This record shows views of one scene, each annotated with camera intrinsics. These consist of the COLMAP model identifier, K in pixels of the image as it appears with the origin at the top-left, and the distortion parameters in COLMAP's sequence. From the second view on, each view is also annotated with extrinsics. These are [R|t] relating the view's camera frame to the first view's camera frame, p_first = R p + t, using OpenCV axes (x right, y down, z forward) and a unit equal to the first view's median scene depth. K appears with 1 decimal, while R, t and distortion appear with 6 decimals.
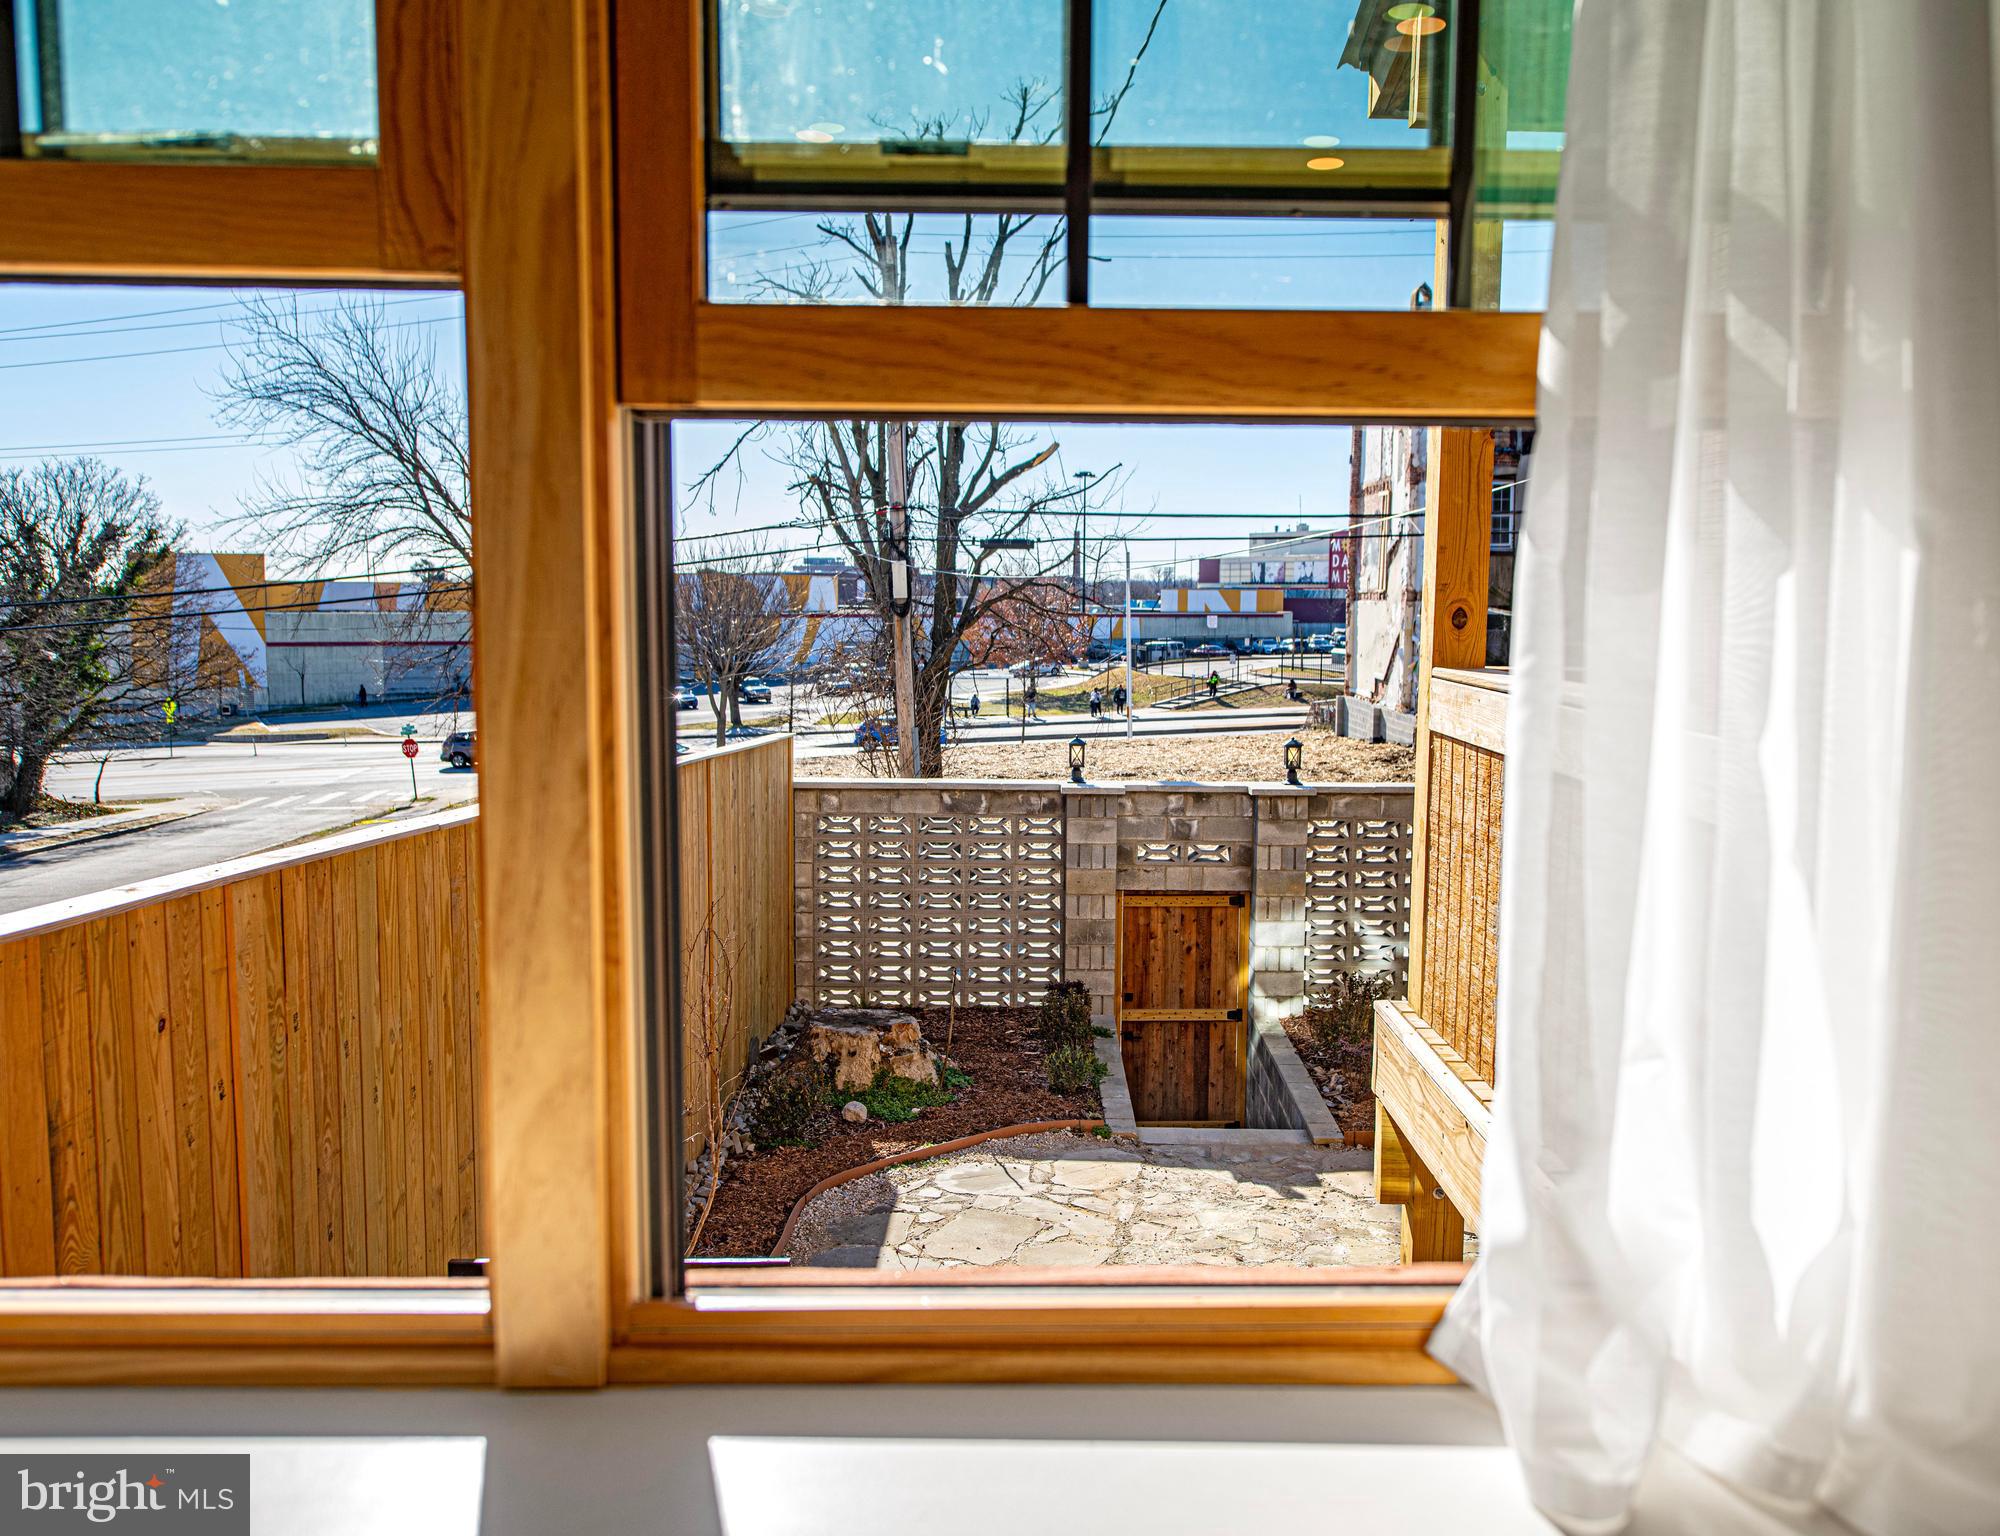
lens RADIAL K [[1530.8, 0, 1006.0], [0, 1530.8, 773.1], [0, 0, 1]] dist [-0.007032, 0.011161]
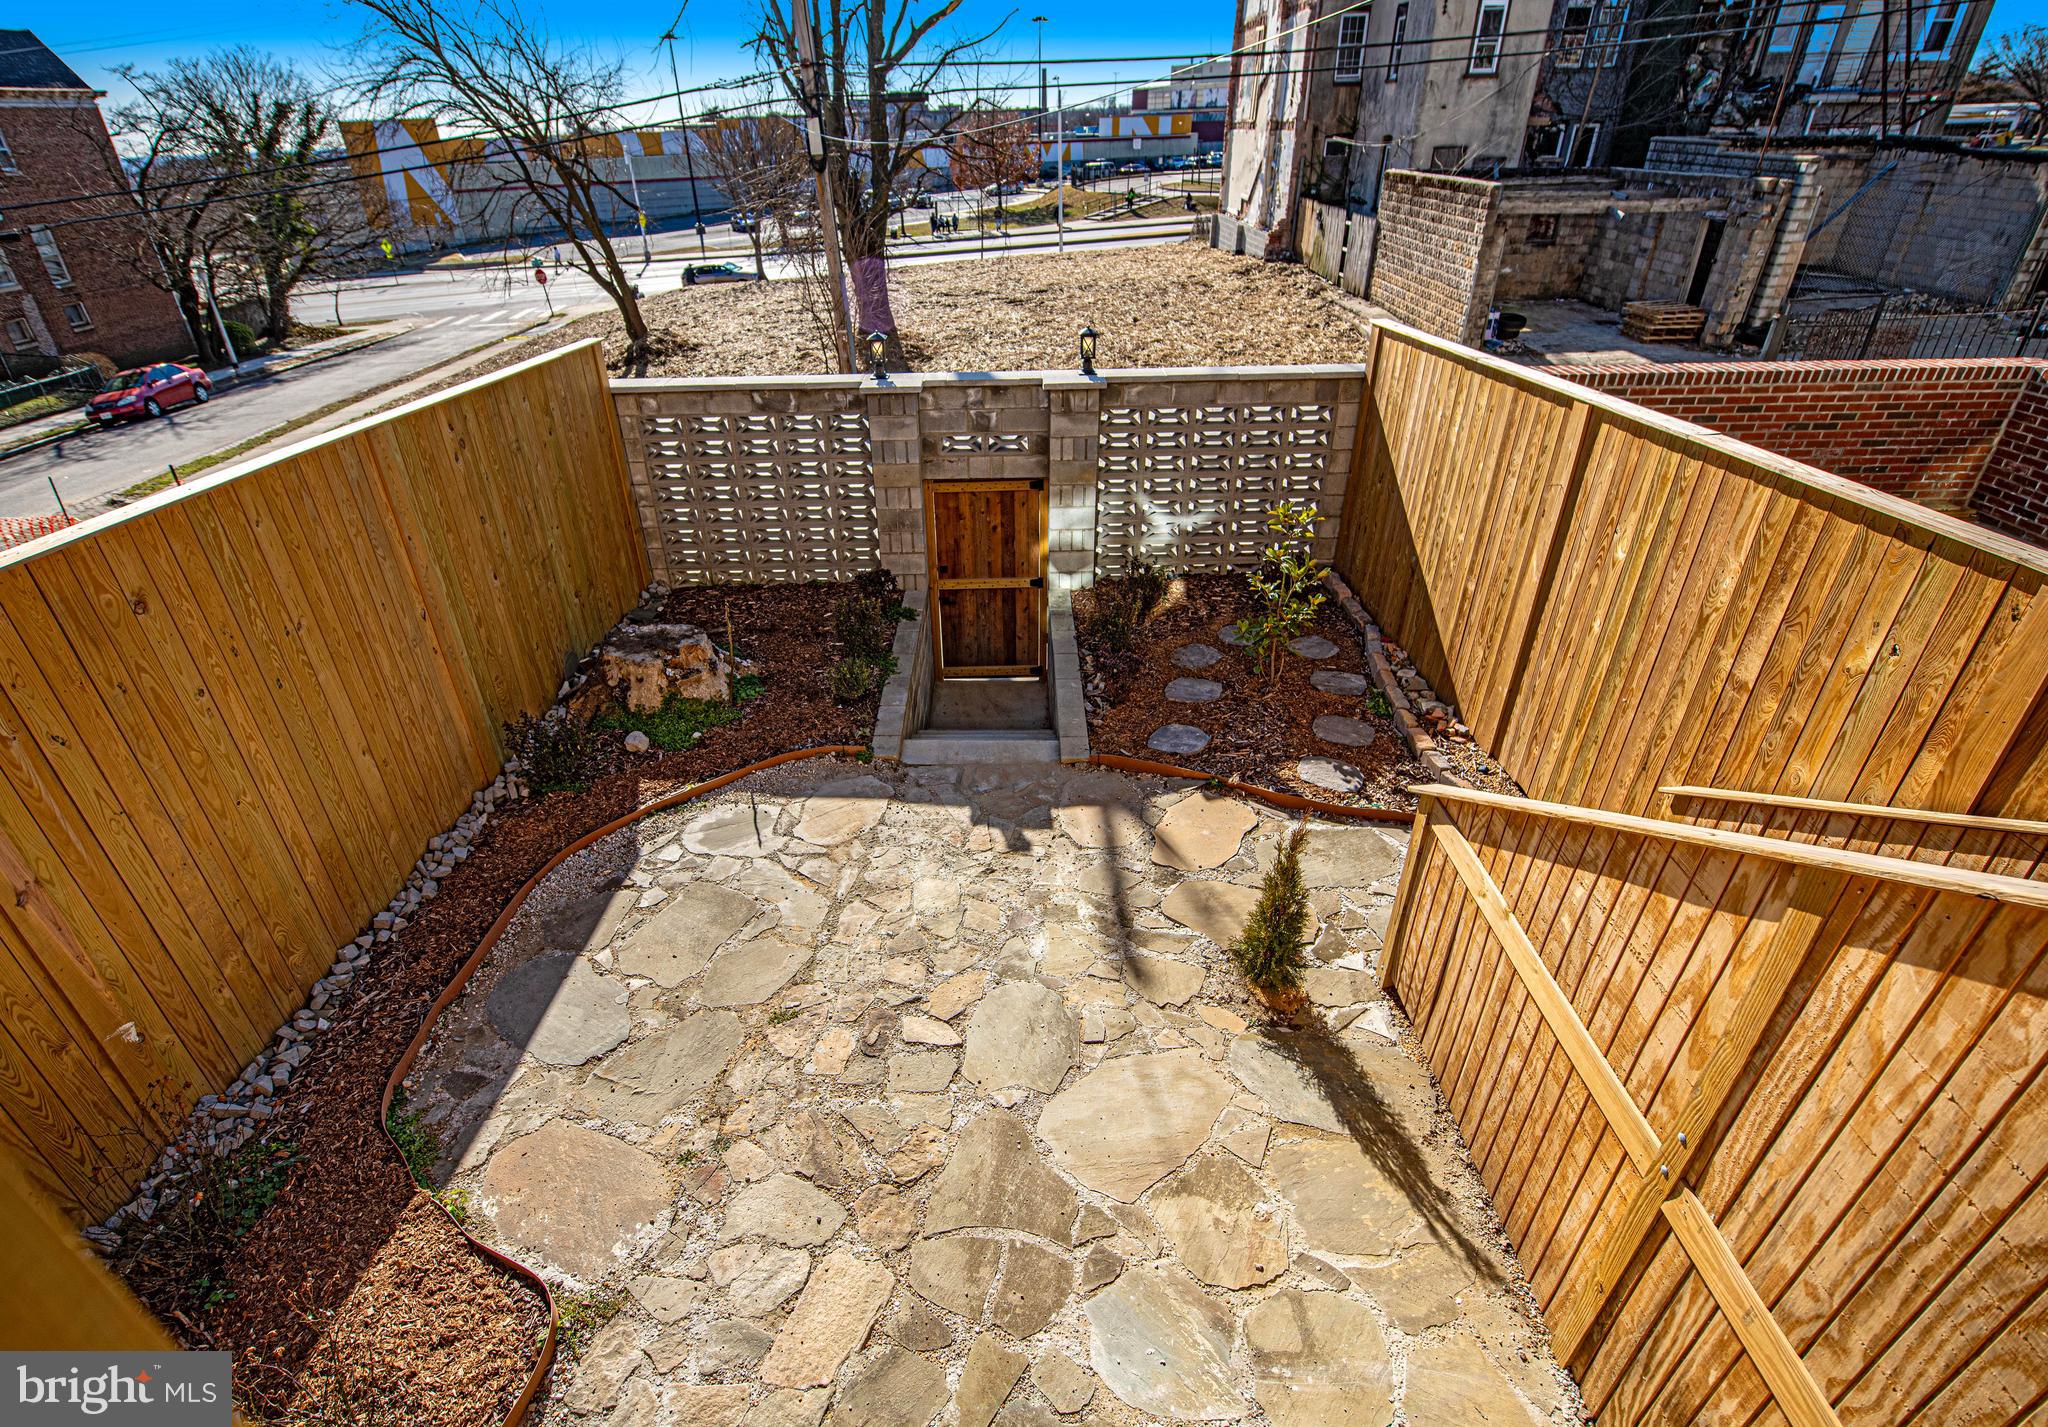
lens RADIAL K [[949.8, 0, 973.3], [0, 949.8, 687.1], [0, 0, 1]] dist [-0.015188, -0.000501]
pose [[0.999078, -0.016019, -0.039831, 0.129064], [0.030951, 0.911707, 0.409674, -0.063112], [0.029751, -0.410529, 0.911362, 0.318336]]
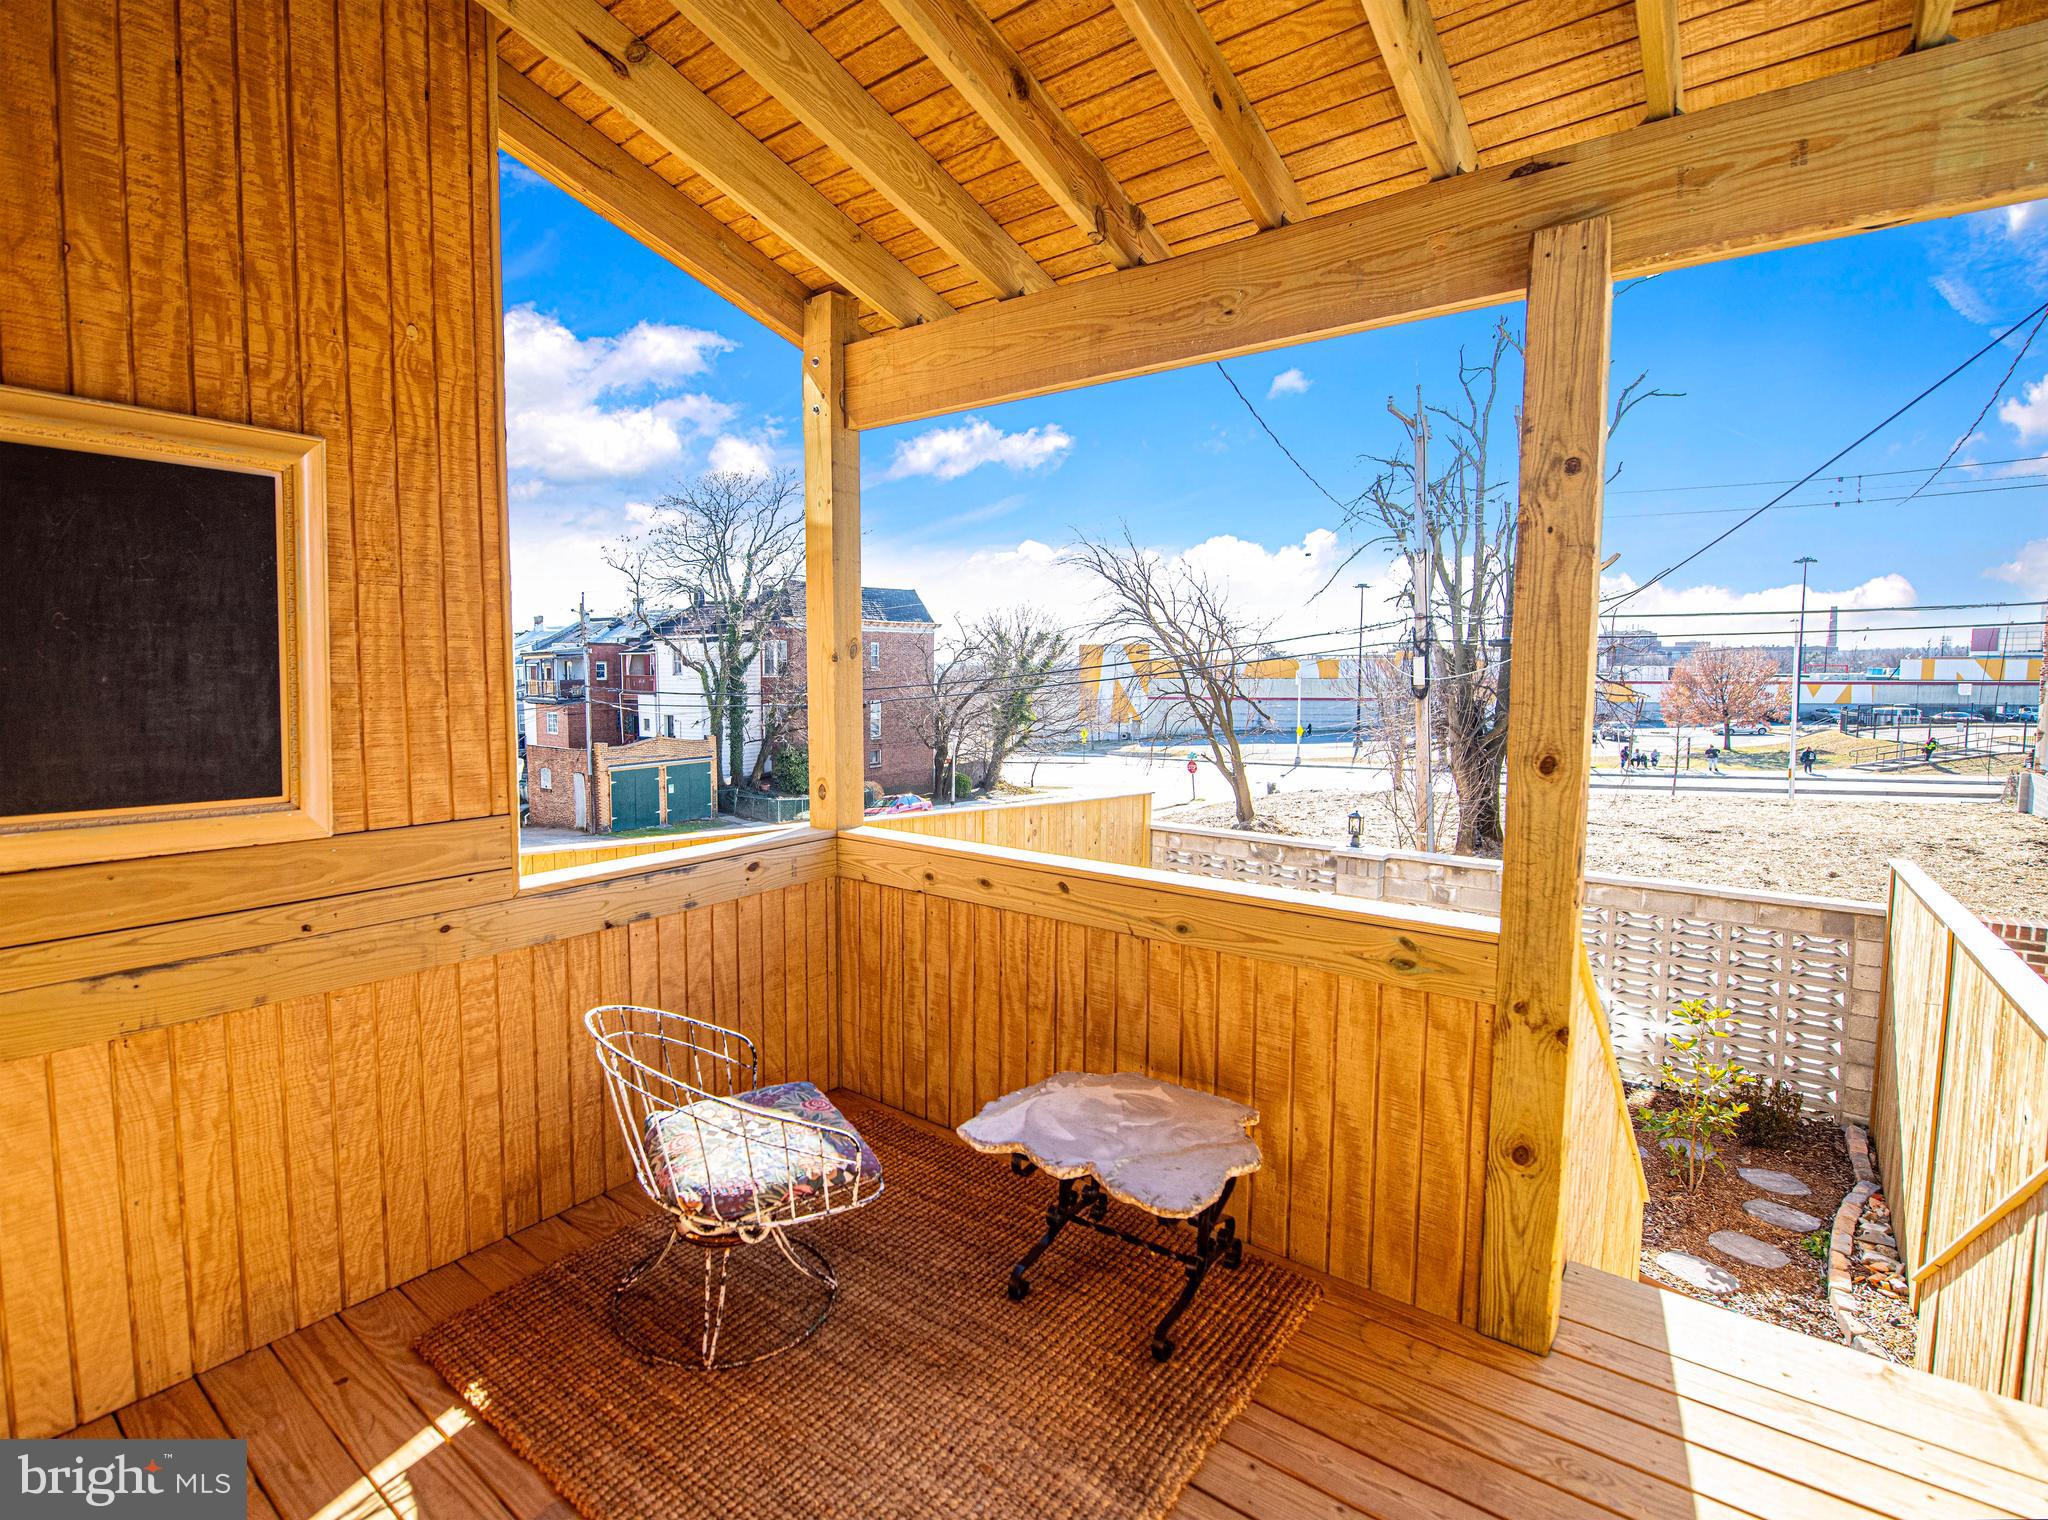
lens RADIAL K [[992.1, 0, 906.2], [0, 992.1, 756.7], [0, 0, 1]] dist [-0.016851, -0.001238]
pose [[0.745425, 0.053081, -0.664472, 0.305149], [-0.067478, 0.997713, 0.004003, -0.045959], [0.663165, 0.041853, 0.747302, 0.124674]]
